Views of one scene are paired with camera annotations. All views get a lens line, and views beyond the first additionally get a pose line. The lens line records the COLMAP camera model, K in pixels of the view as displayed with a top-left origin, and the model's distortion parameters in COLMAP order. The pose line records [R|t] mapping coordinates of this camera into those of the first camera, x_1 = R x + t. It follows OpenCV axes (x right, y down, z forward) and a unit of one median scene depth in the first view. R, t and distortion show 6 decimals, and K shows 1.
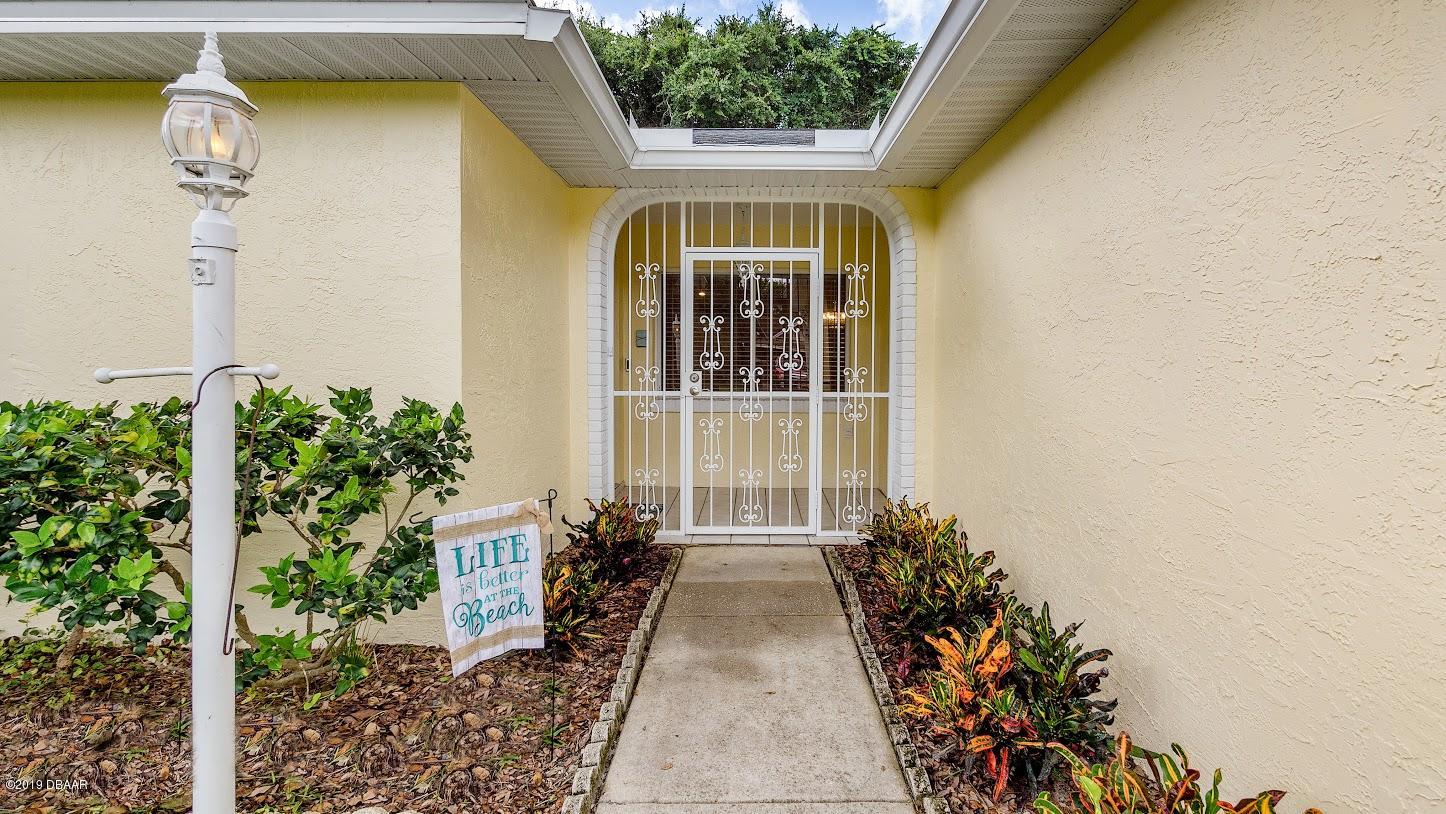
lens RADIAL K [[635.7, 0, 717.7], [0, 635.7, 386.0], [0, 0, 1]] dist [0.000331, -0.000252]
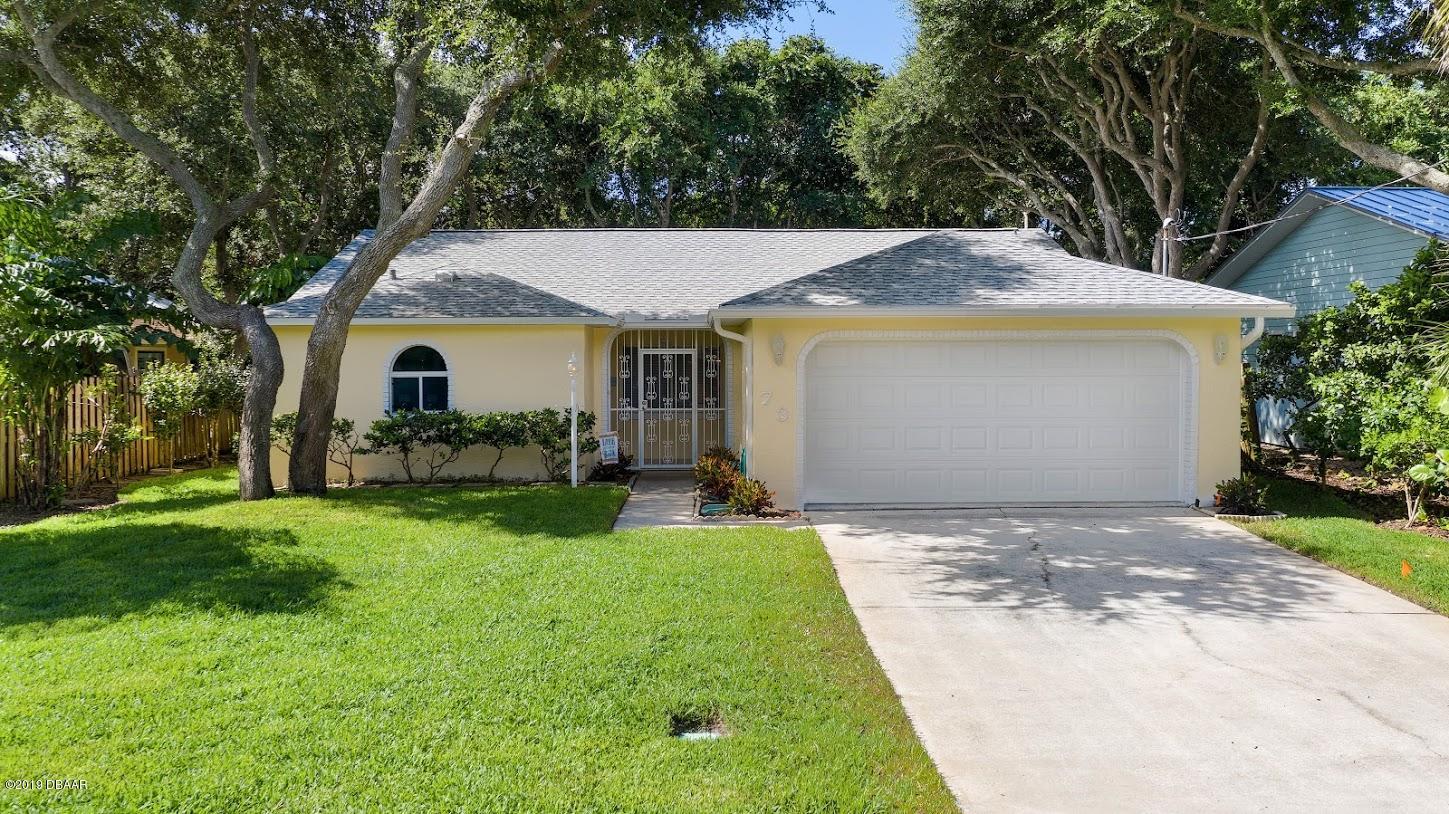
lens RADIAL K [[637.0, 0, 719.2], [0, 637.0, 386.0], [0, 0, 1]] dist [0.000331, -0.000252]
pose [[0.994230, -0.005872, 0.107110, -0.011533], [0.009187, 0.999493, -0.030479, 0.000377], [-0.106876, 0.031287, 0.993780, -1.421413]]
